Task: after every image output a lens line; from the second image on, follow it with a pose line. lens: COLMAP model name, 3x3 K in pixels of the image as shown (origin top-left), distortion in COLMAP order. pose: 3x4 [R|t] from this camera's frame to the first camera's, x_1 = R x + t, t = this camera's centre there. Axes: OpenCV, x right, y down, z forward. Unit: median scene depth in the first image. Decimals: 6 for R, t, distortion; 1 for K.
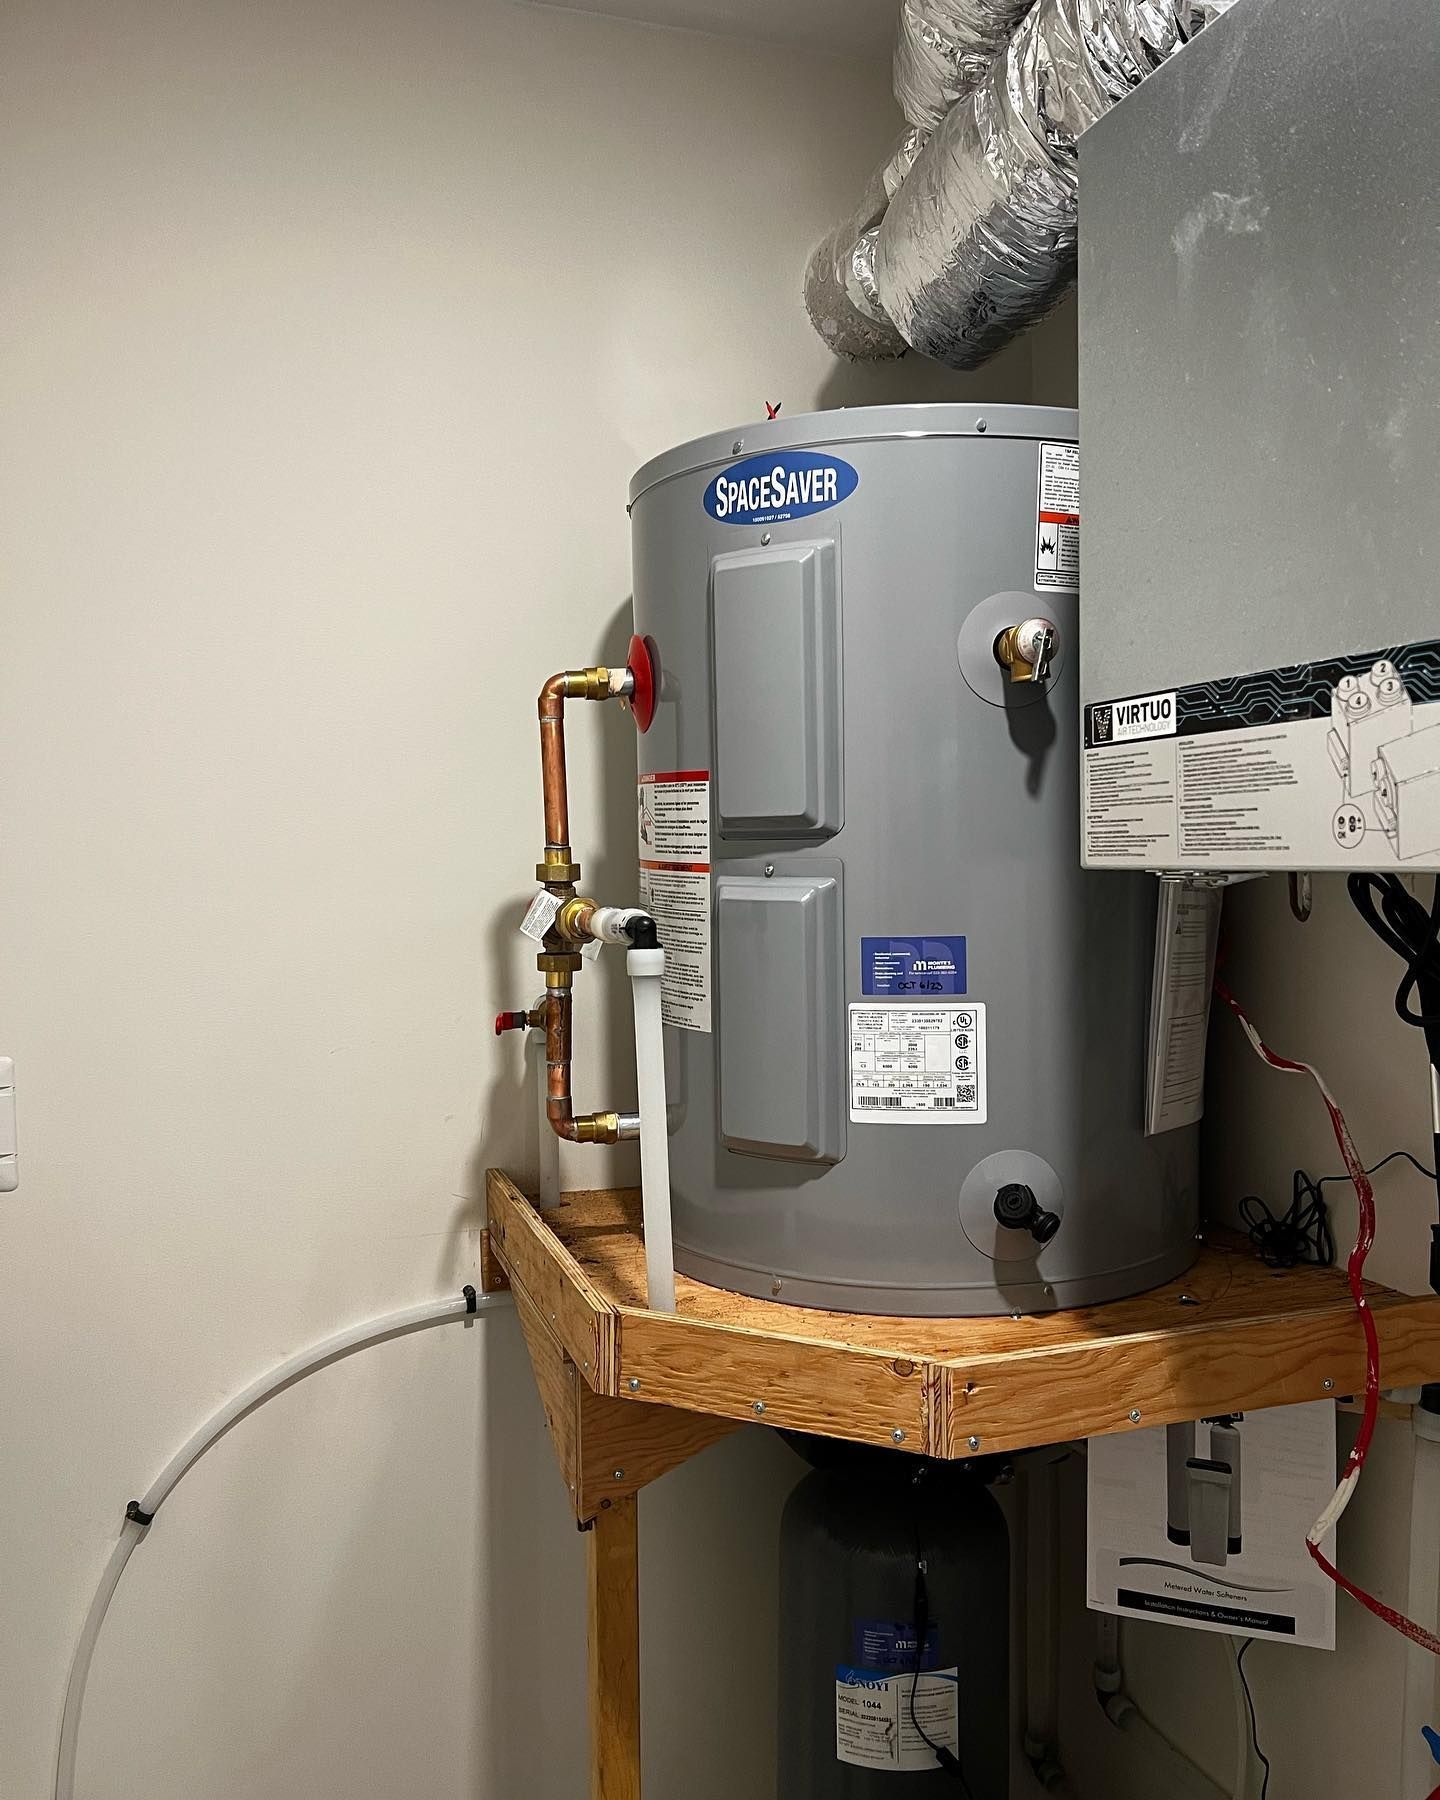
lens RADIAL K [[1476.2, 0, 731.3], [0, 1476.2, 916.9], [0, 0, 1]] dist [0.099767, -0.118877]
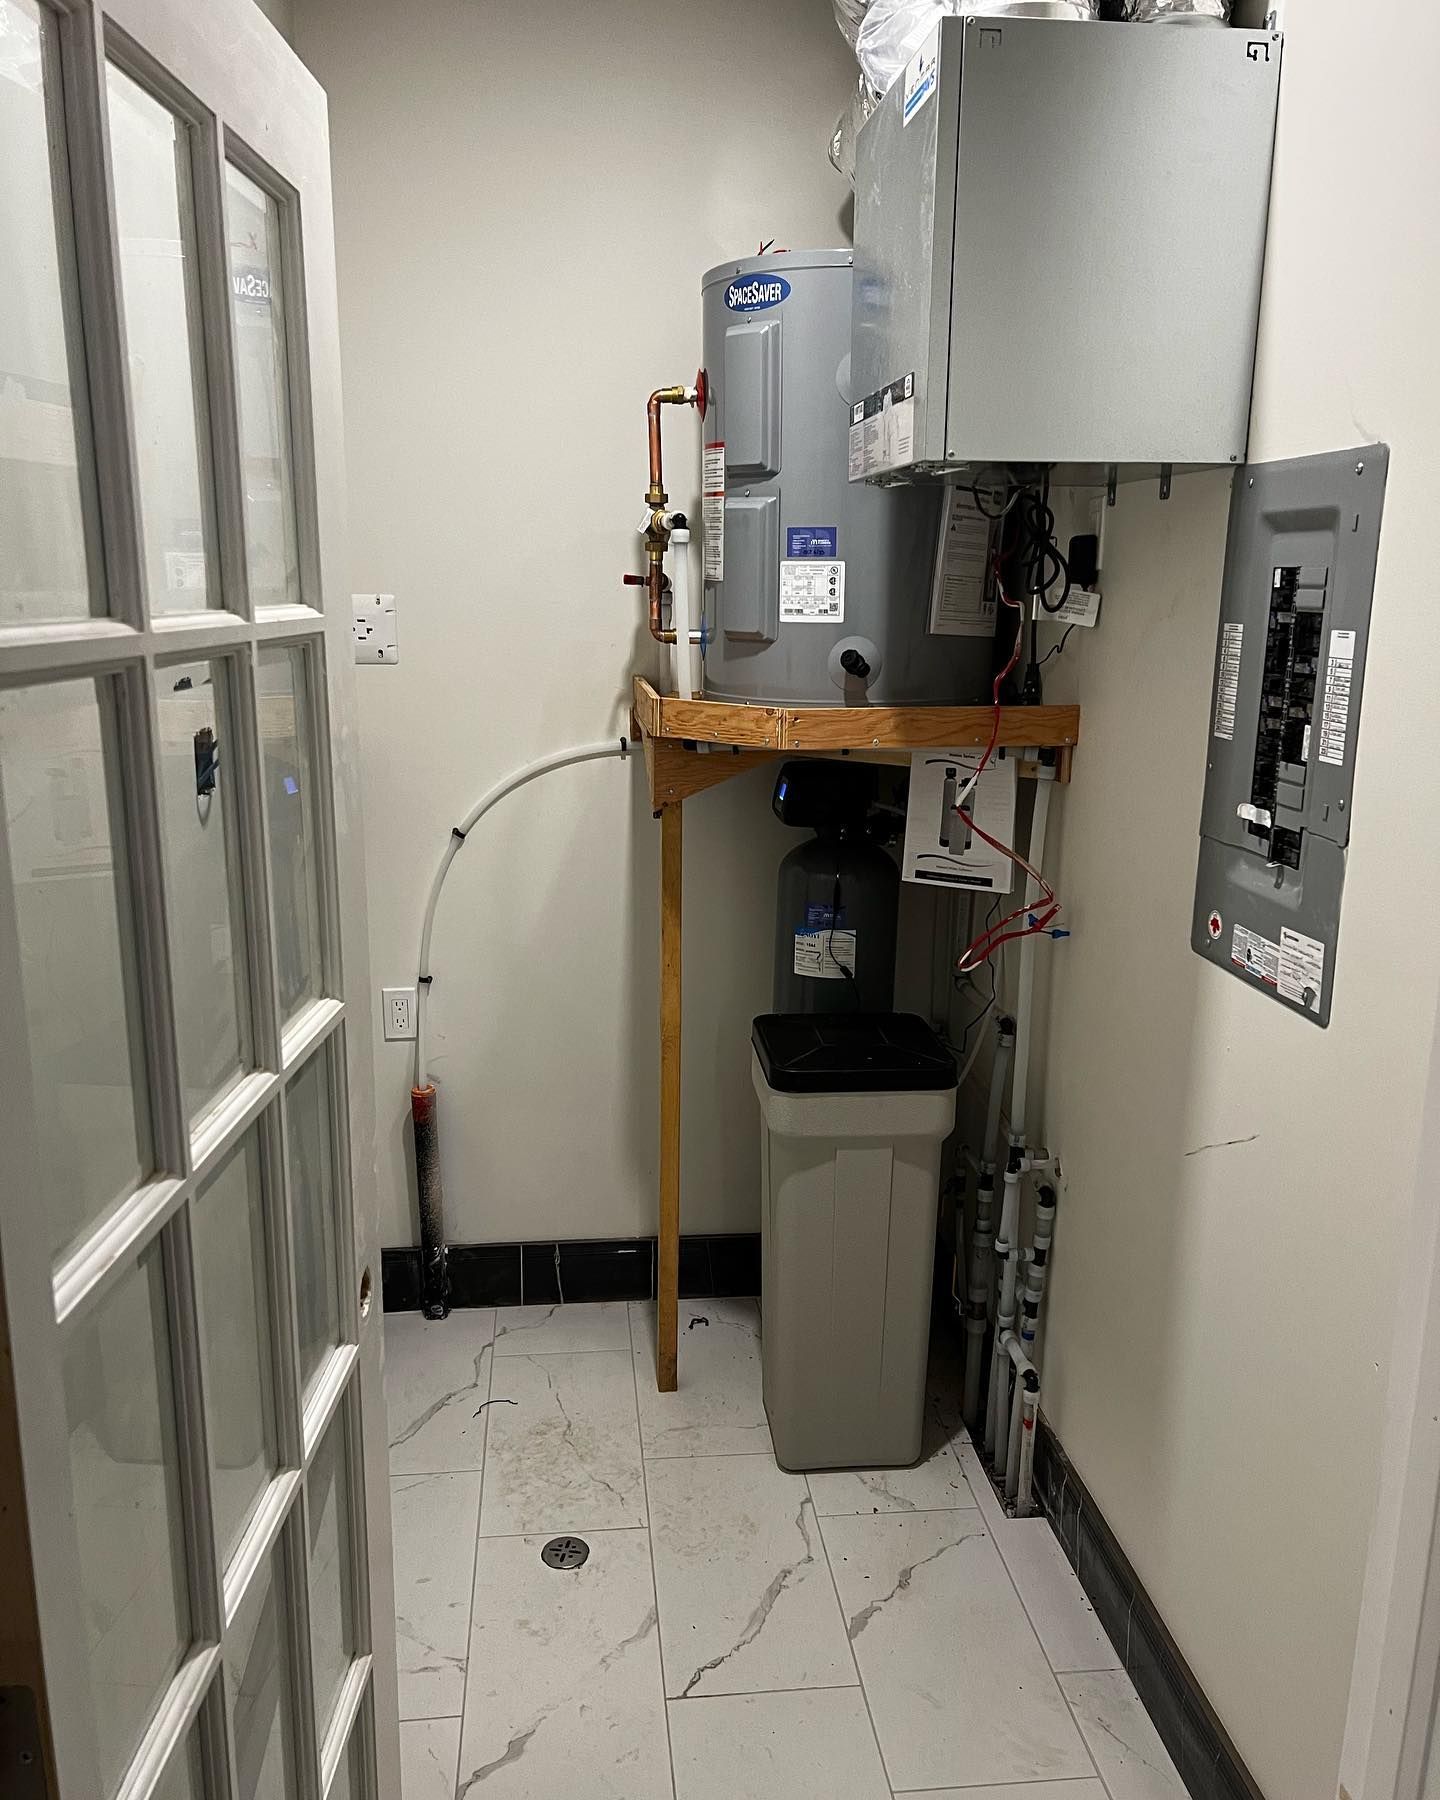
lens RADIAL K [[1476.2, 0, 711.3], [0, 1476.2, 905.4], [0, 0, 1]] dist [0.099767, -0.118877]
pose [[0.977799, 0.069695, -0.197616, 0.406745], [-0.033282, 0.982751, 0.181916, 0.149554], [0.206886, -0.171300, 0.963252, -1.036929]]
